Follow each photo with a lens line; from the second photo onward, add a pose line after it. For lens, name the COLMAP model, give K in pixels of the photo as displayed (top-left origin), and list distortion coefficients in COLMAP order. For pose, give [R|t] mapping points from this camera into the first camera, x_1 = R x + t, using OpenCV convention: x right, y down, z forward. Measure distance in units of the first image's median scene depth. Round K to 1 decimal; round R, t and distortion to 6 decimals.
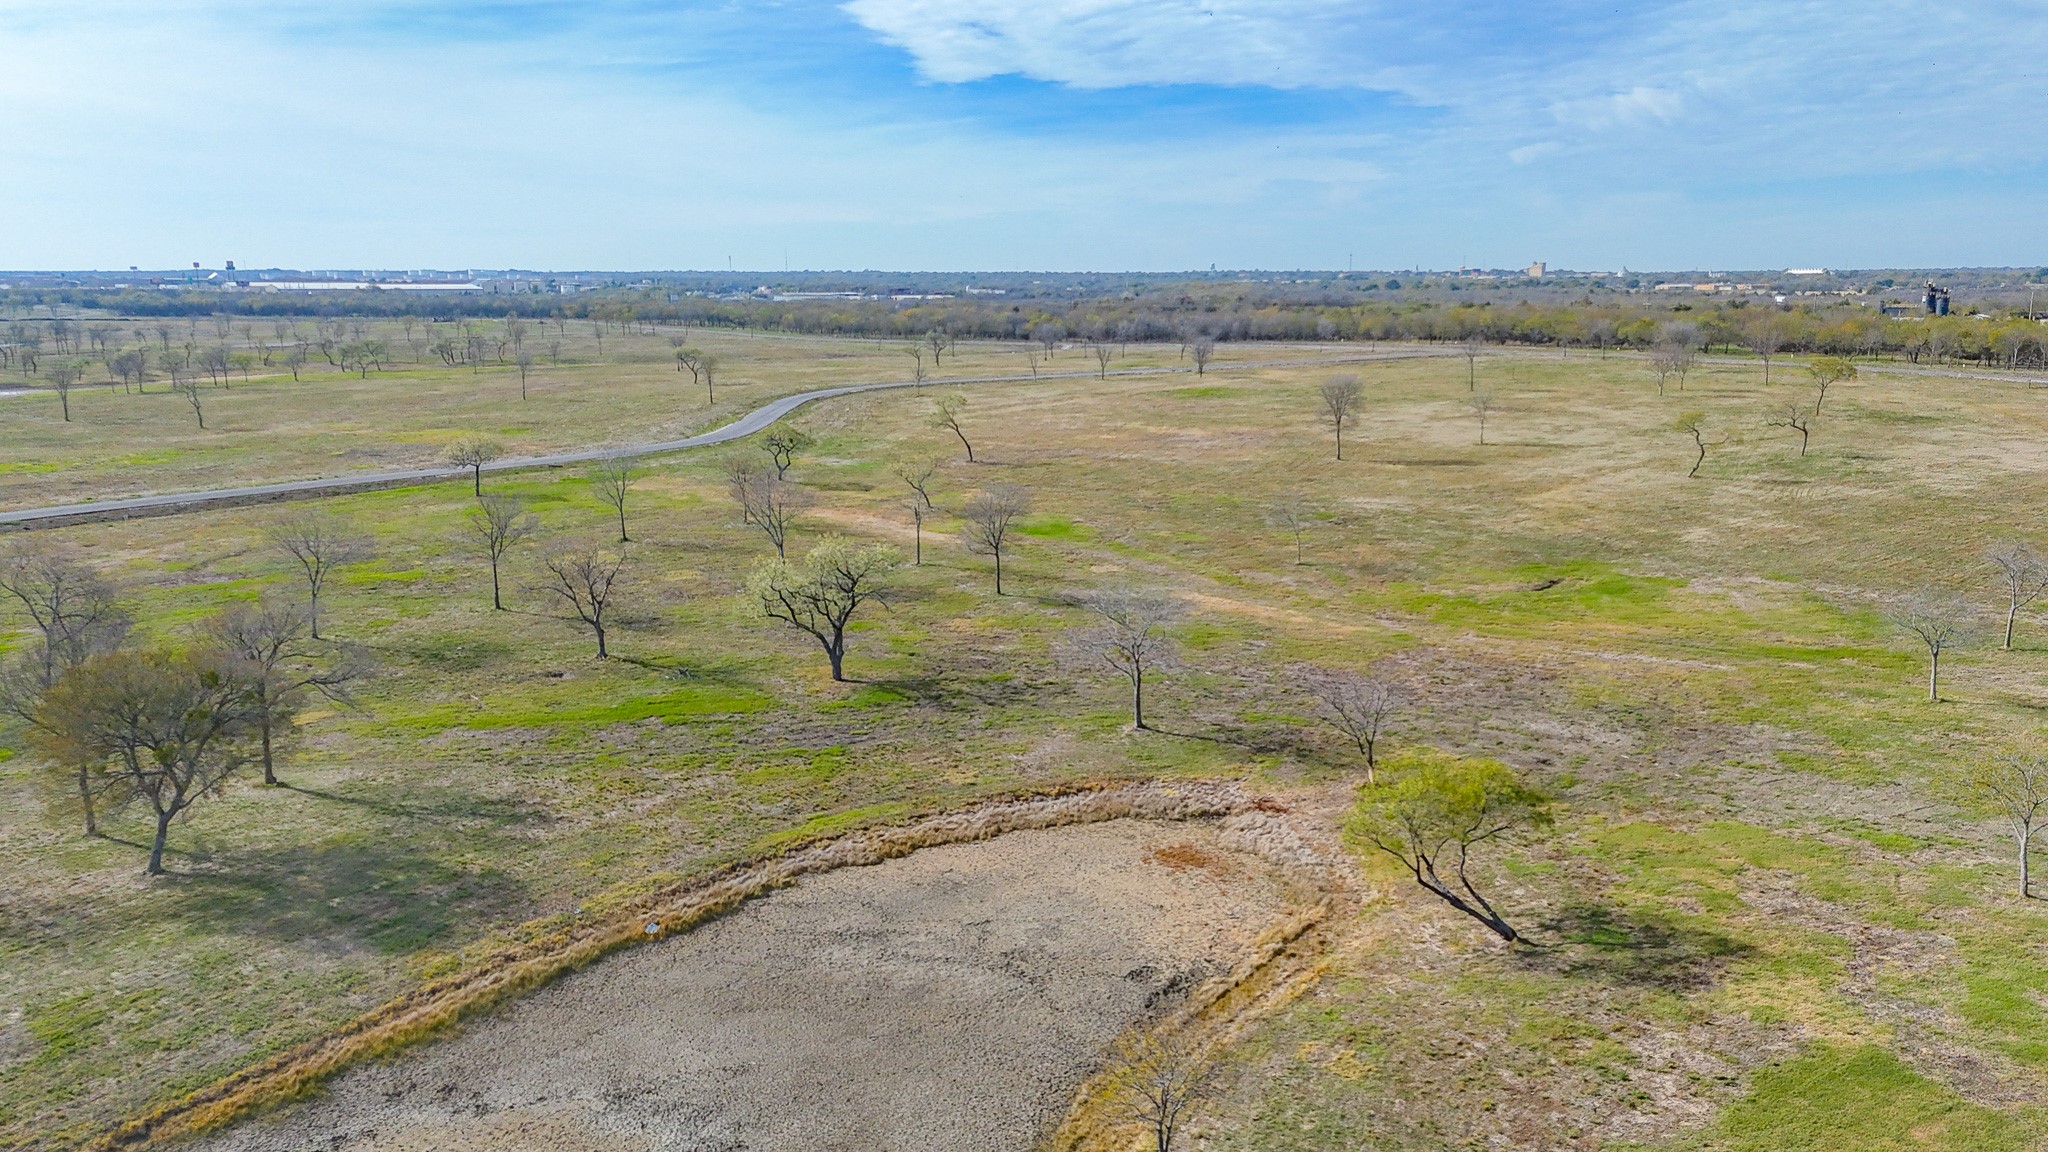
lens RADIAL K [[1522.5, 0, 1024.0], [0, 1522.5, 576.0], [0, 0, 1]] dist [0.074016, -0.063288]
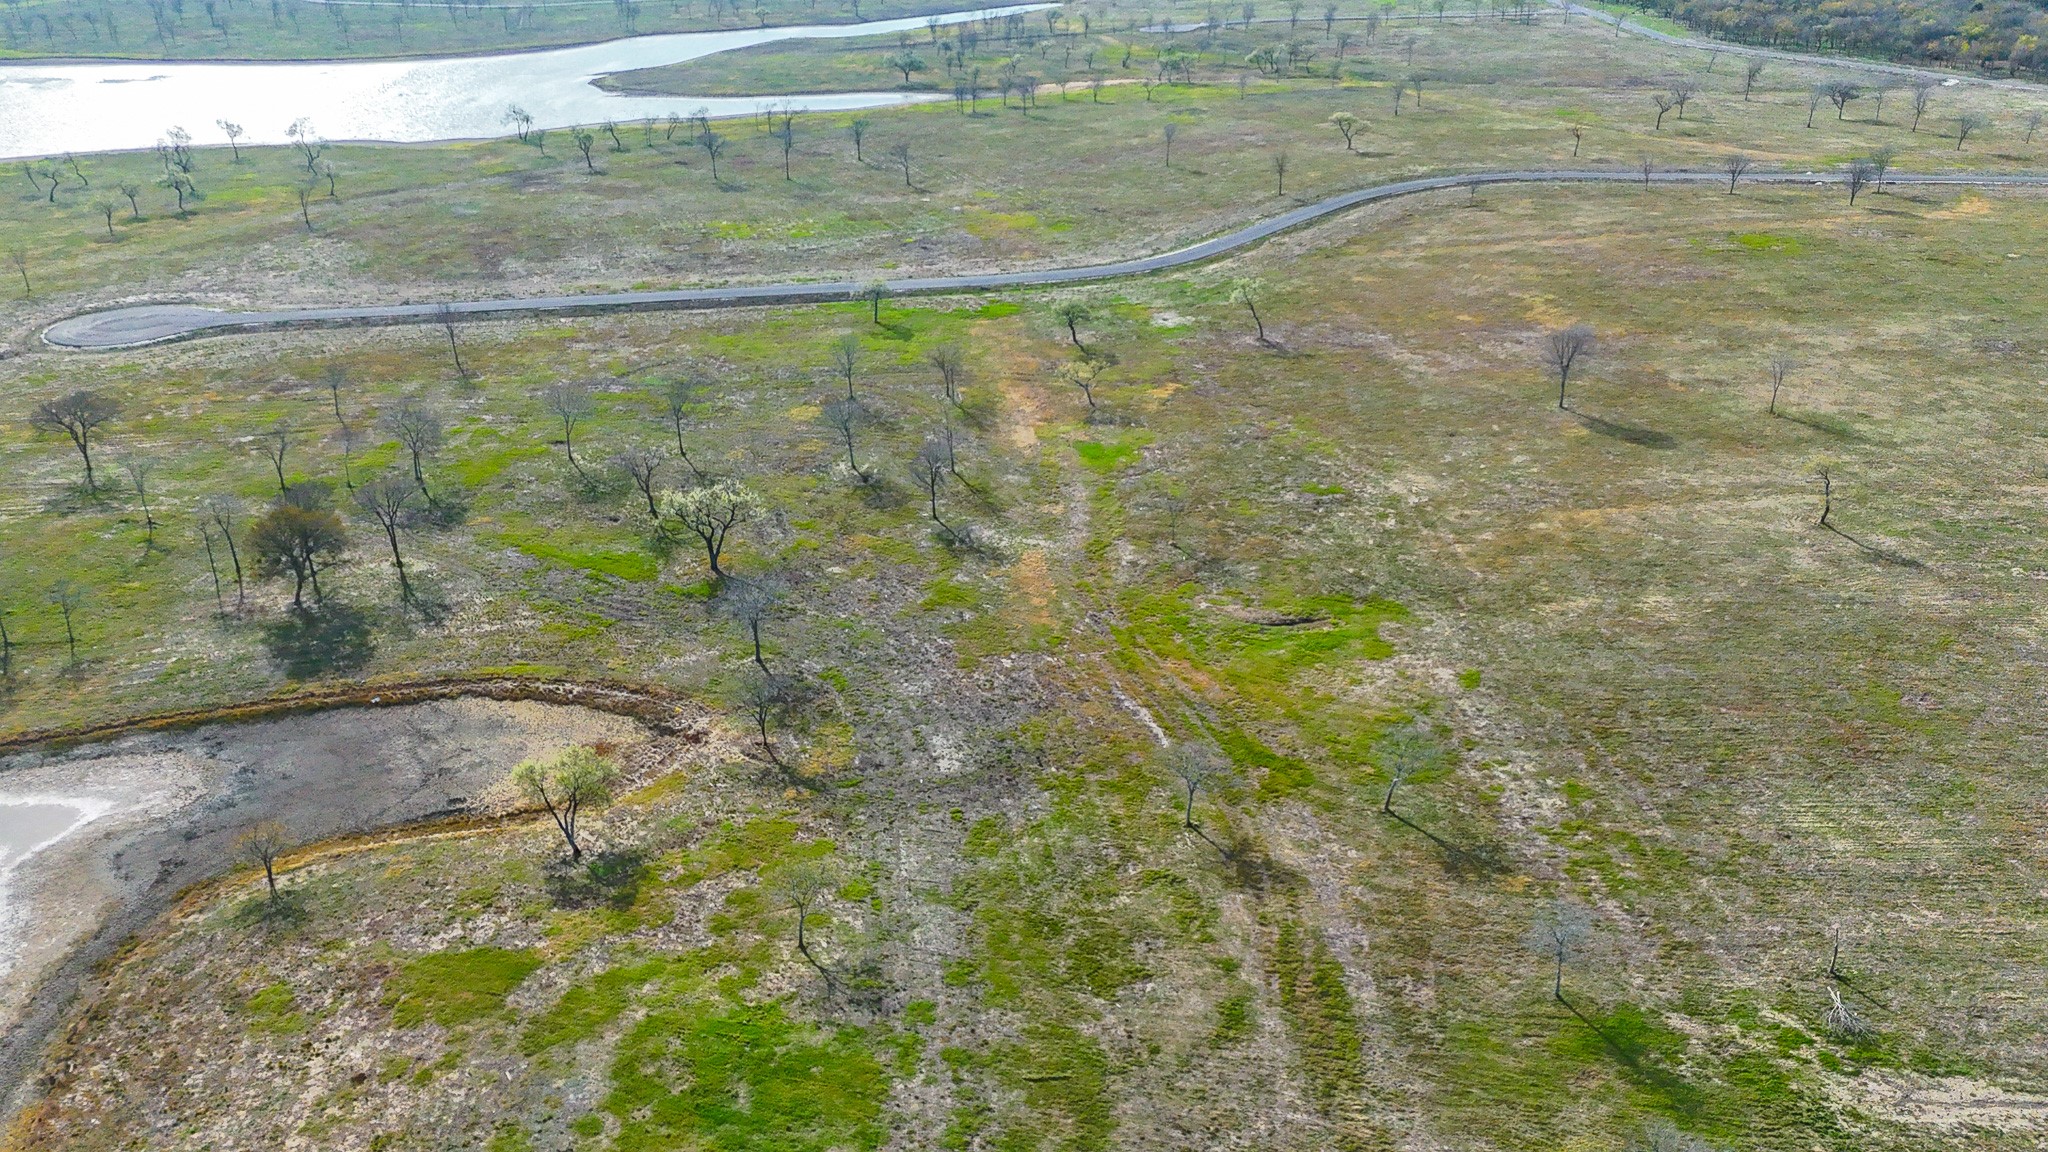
lens RADIAL K [[1502.4, 0, 1030.1], [0, 1502.4, 576.3], [0, 0, 1]] dist [0.074663, -0.063671]
pose [[0.761940, 0.278435, -0.584740, 1.265883], [-0.116391, 0.947037, 0.299288, -0.520662], [0.637103, -0.159981, 0.753993, -0.008064]]
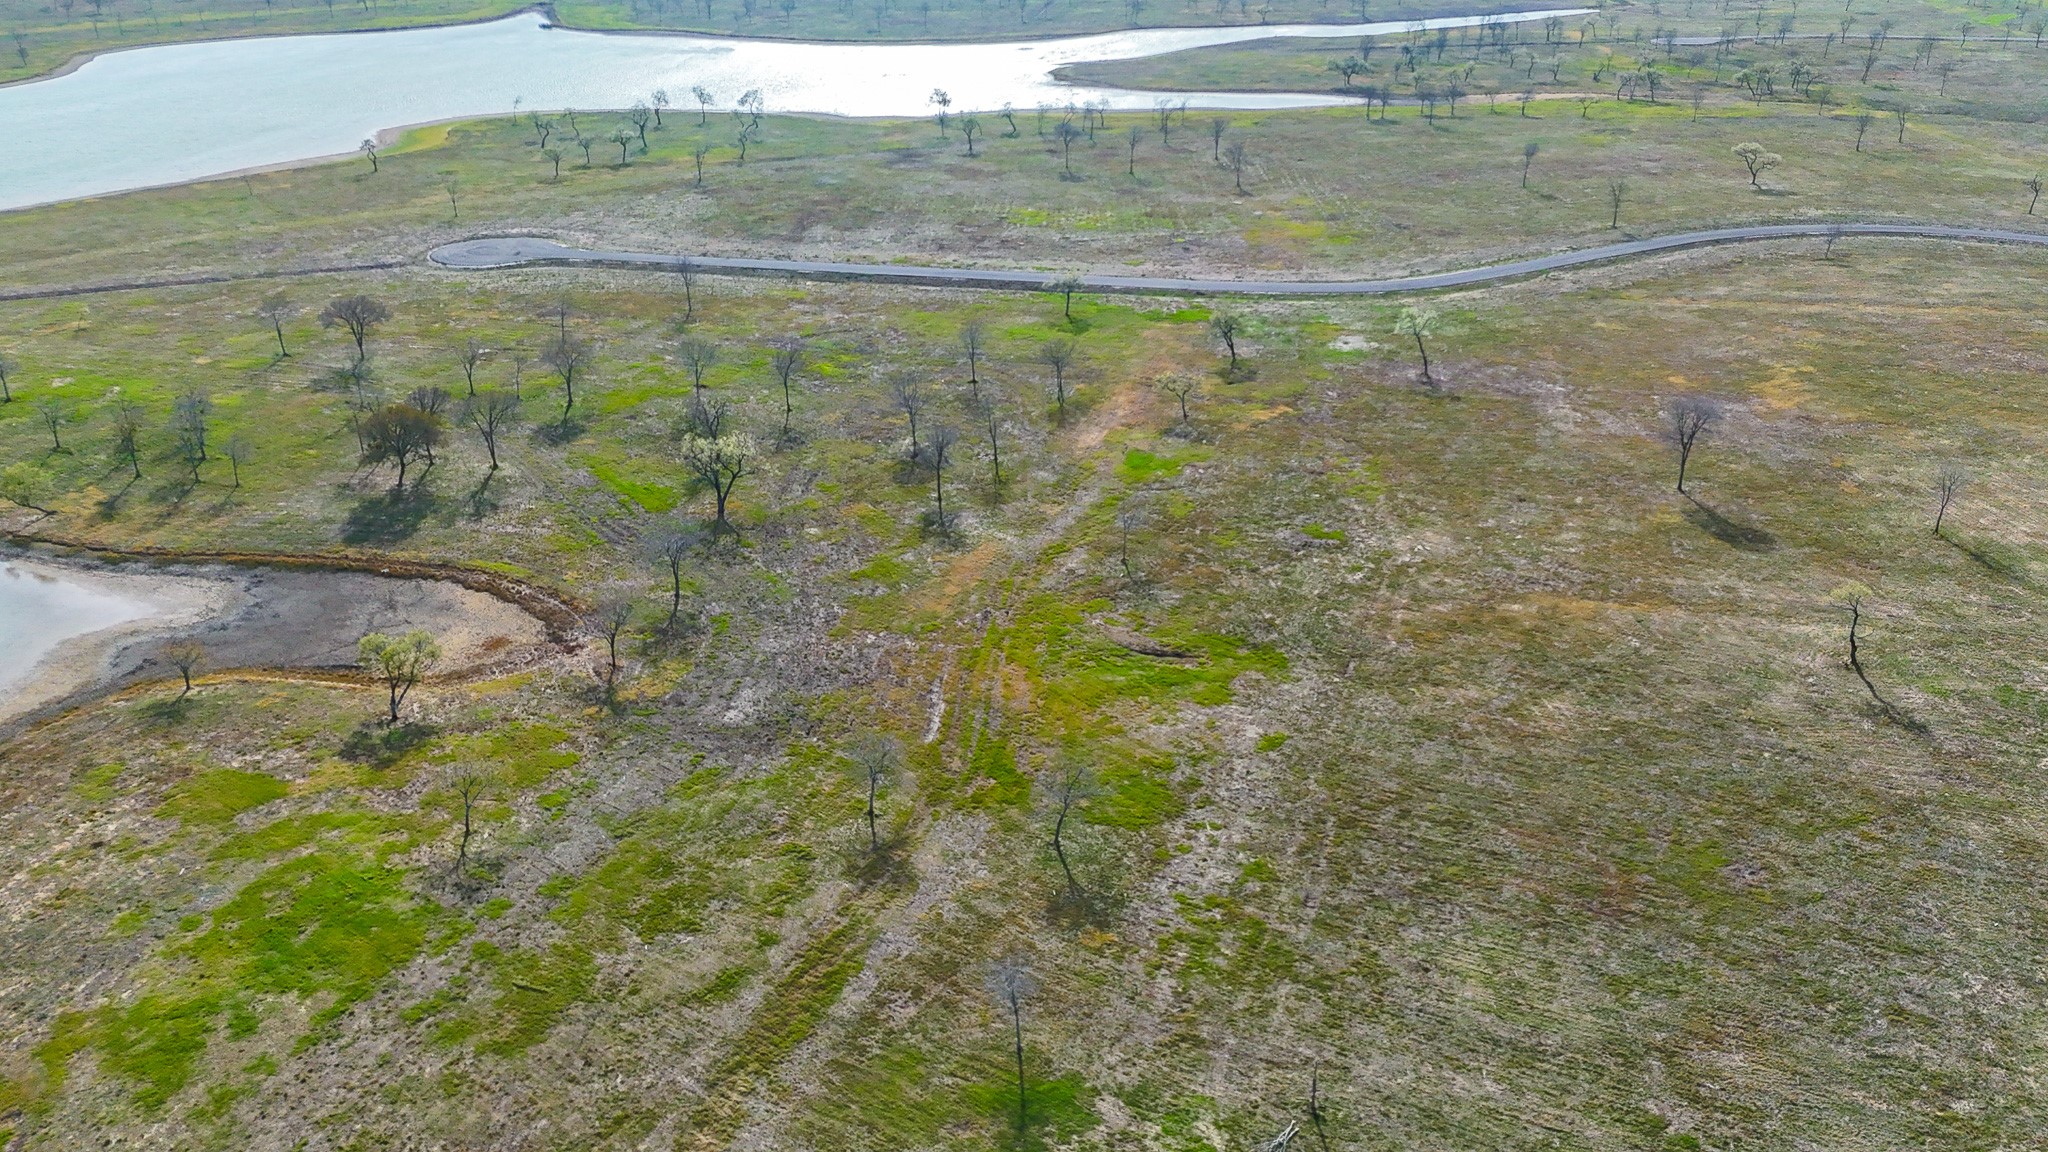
lens RADIAL K [[1516.3, 0, 1030.7], [0, 1516.3, 574.6], [0, 0, 1]] dist [0.072309, -0.060155]
pose [[0.446359, 0.383566, -0.808481, 1.758994], [-0.161245, 0.923164, 0.348952, -0.633475], [0.880206, -0.025395, 0.473911, 0.549628]]
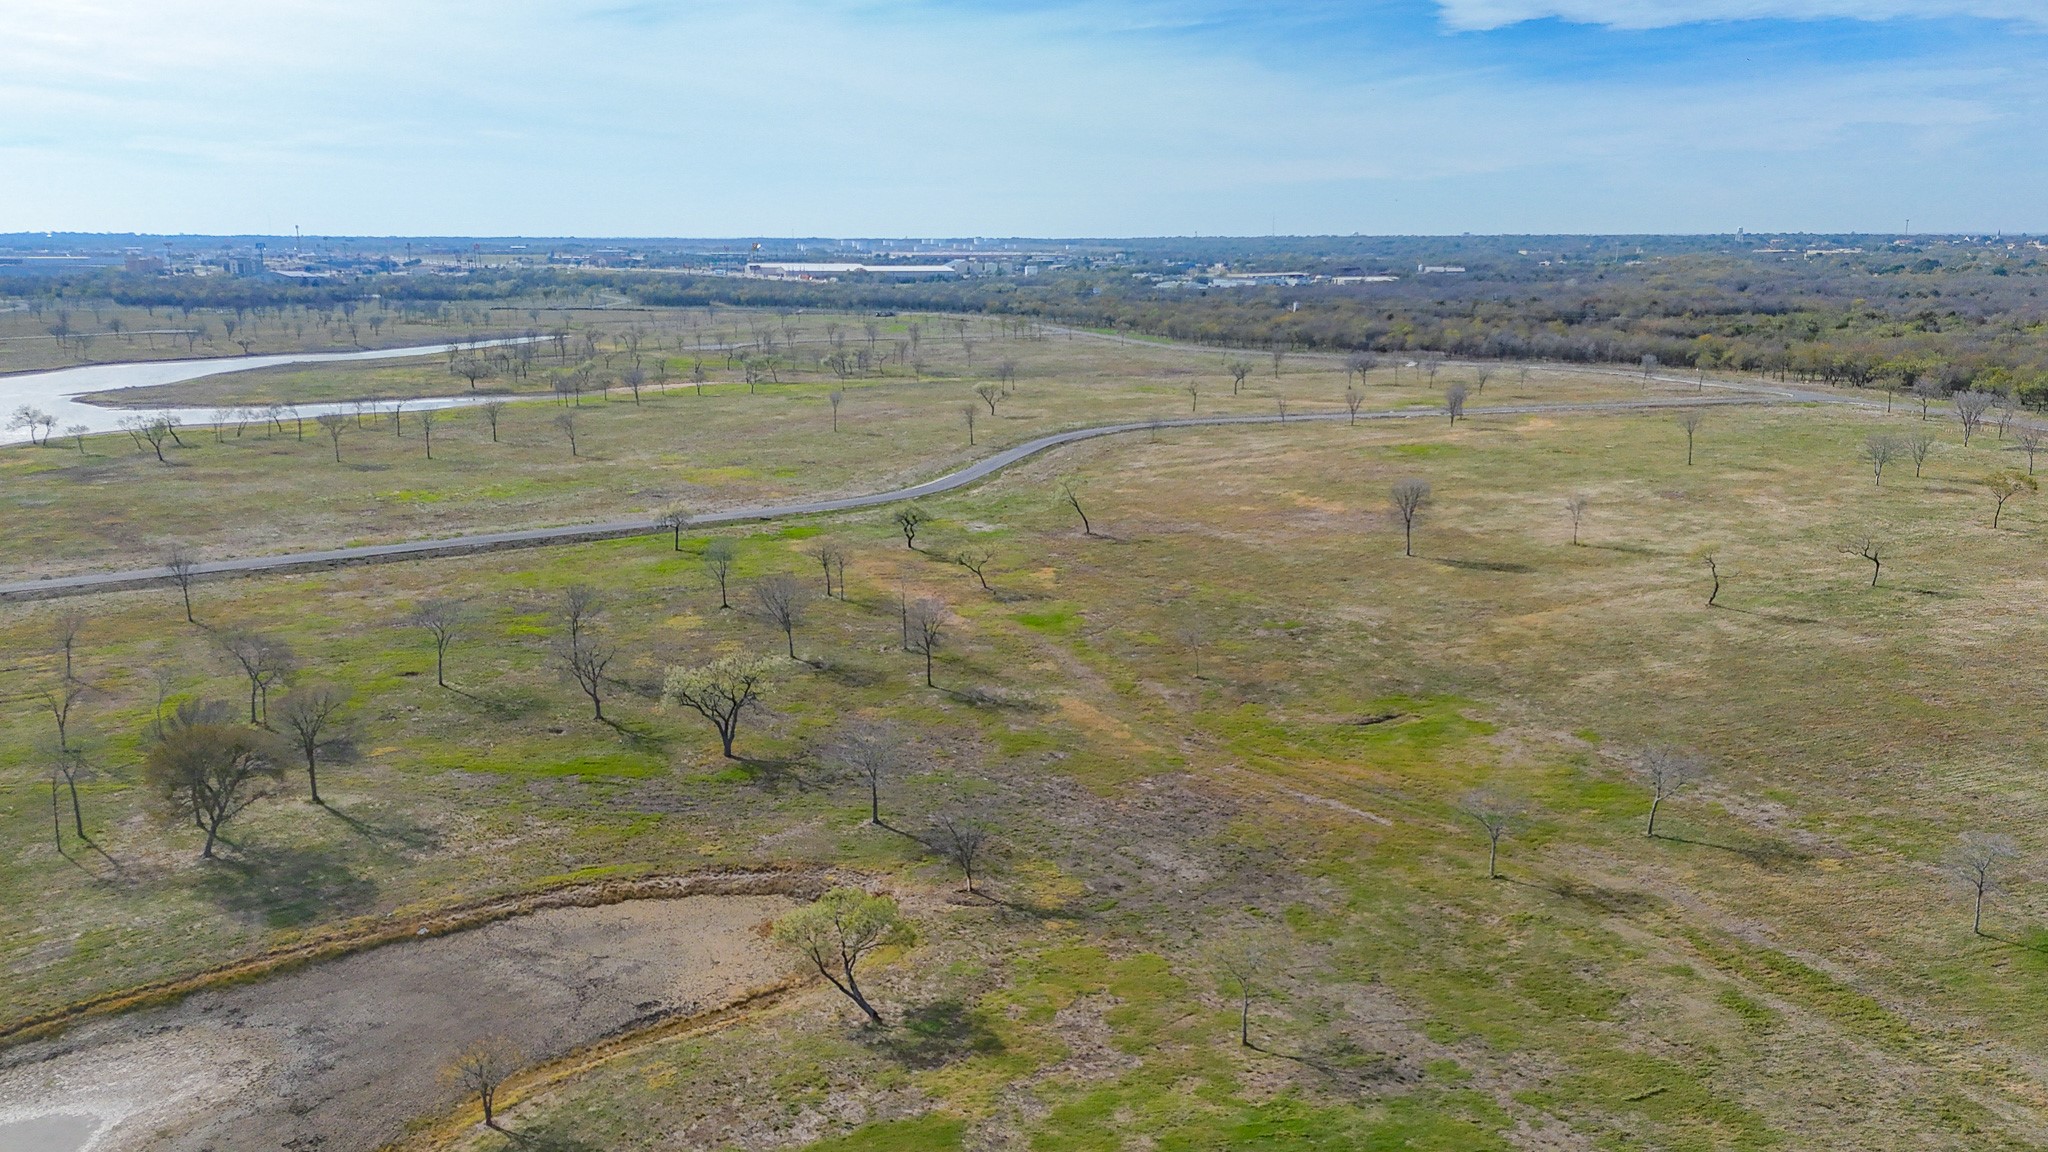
lens RADIAL K [[1522.5, 0, 1024.0], [0, 1522.5, 576.0], [0, 0, 1]] dist [0.074016, -0.063288]
pose [[0.949026, 0.071161, -0.307061, 0.641087], [-0.063072, 0.997352, 0.036198, -0.189359], [0.308824, -0.014986, 0.951001, -0.278164]]
